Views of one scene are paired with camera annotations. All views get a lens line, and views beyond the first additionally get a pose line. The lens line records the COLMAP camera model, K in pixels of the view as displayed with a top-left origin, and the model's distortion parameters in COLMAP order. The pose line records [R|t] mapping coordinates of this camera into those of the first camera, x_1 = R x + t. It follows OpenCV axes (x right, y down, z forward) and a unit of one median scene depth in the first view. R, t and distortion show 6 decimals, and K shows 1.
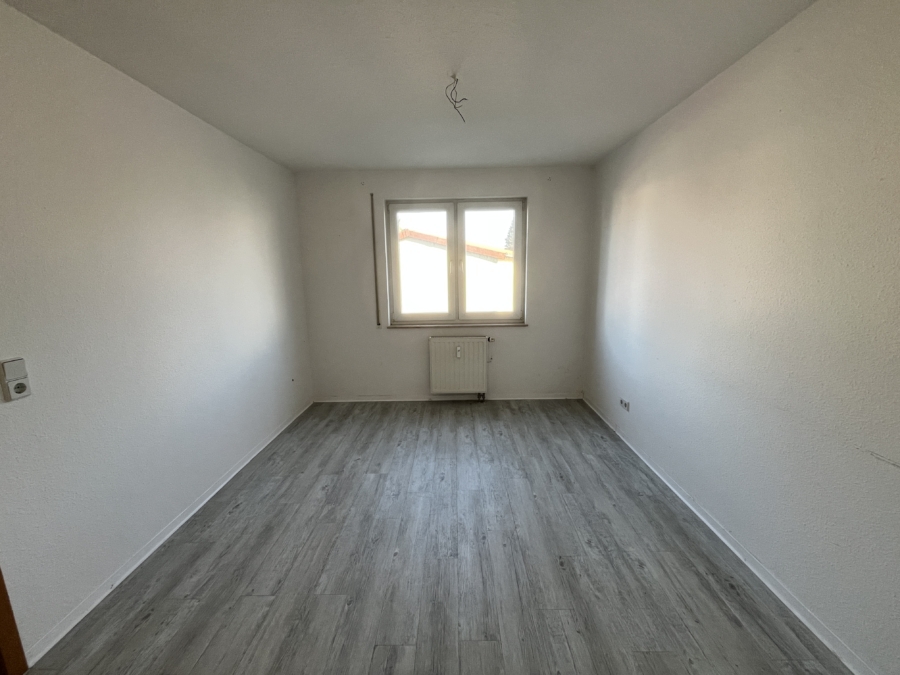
lens RADIAL K [[362.6, 0, 448.9], [0, 362.6, 335.3], [0, 0, 1]] dist [-0.002079, -0.000604]
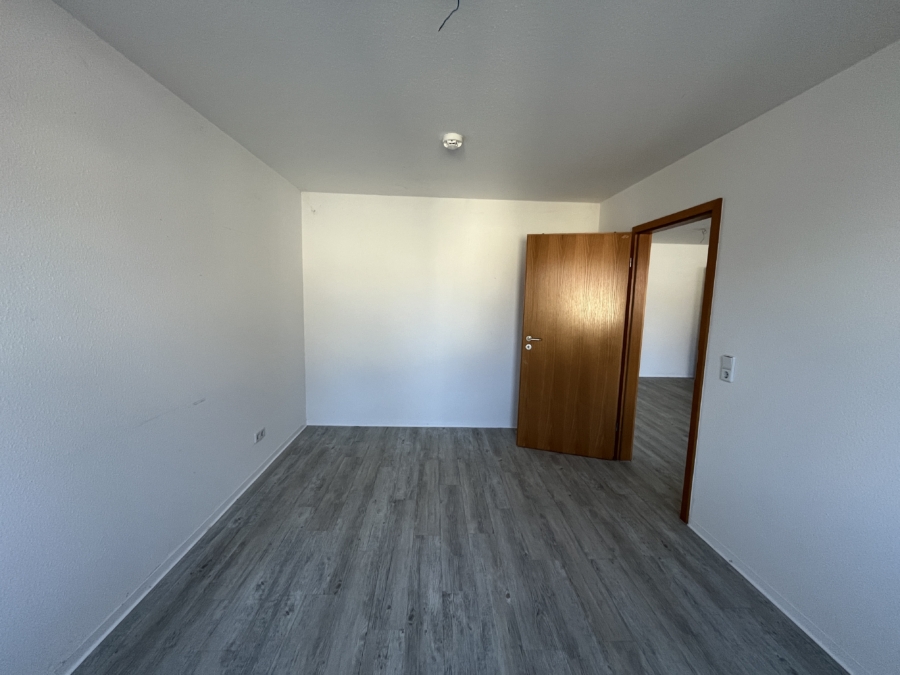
lens RADIAL K [[362.6, 0, 448.9], [0, 362.6, 335.3], [0, 0, 1]] dist [-0.002079, -0.000604]
pose [[-0.998514, -0.002053, -0.054459, 0.064469], [-0.017646, 0.957640, 0.287428, -0.339813], [0.051562, 0.287962, -0.956253, 1.832651]]
